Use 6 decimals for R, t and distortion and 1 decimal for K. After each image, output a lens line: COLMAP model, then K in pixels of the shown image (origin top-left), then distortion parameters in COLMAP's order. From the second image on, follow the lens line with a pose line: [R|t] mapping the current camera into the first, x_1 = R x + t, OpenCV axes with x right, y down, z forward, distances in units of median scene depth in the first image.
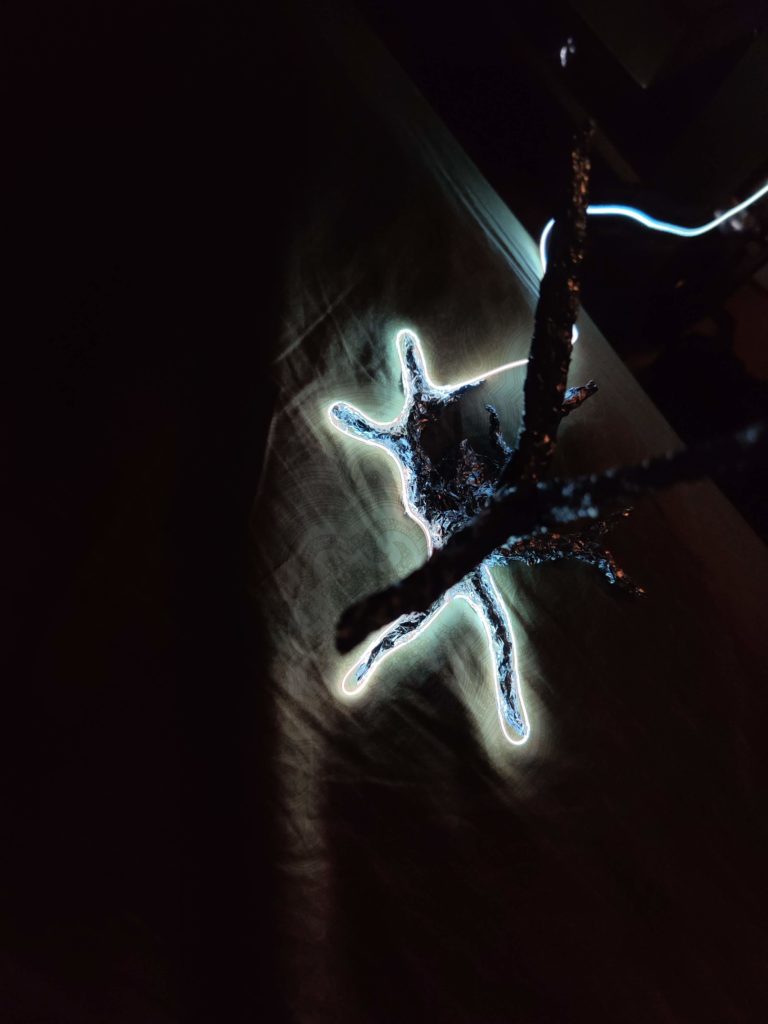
lens RADIAL K [[787.0, 0, 388.2], [0, 787.0, 494.2], [0, 0, 1]] dist [-0.064048, 0.000202]
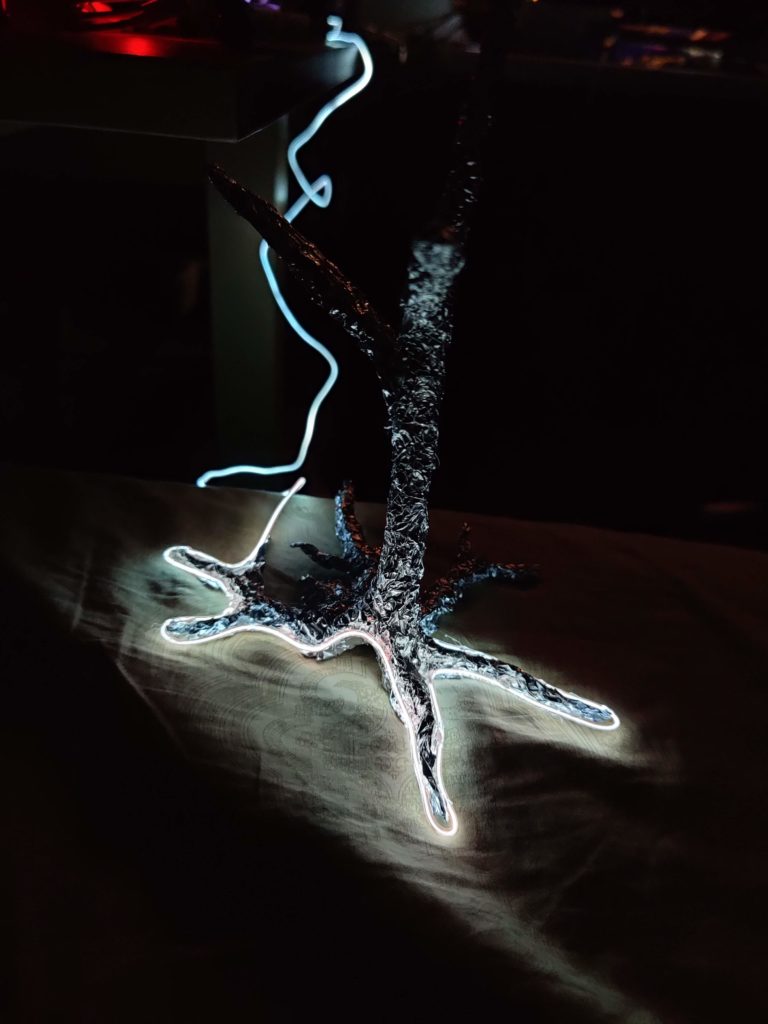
lens RADIAL K [[787.0, 0, 388.2], [0, 787.0, 494.2], [0, 0, 1]] dist [-0.064048, 0.000202]
pose [[0.624075, -0.452752, 0.636825, -0.390702], [0.756272, 0.554886, -0.346632, 0.278063], [-0.196427, 0.697937, 0.688694, 0.293363]]
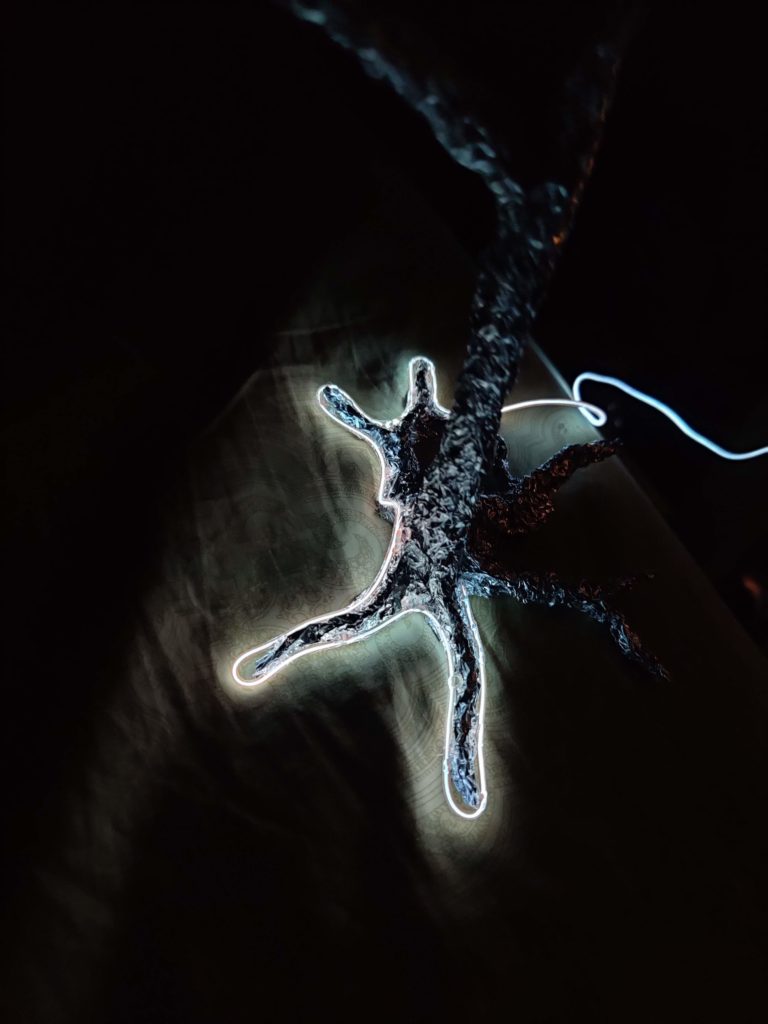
lens RADIAL K [[787.0, 0, 388.2], [0, 787.0, 494.2], [0, 0, 1]] dist [-0.064048, 0.000202]
pose [[0.974762, 0.206831, -0.084023, 0.100051], [-0.220751, 0.836889, -0.500884, 0.421754], [-0.033280, 0.506791, 0.861426, 0.300542]]
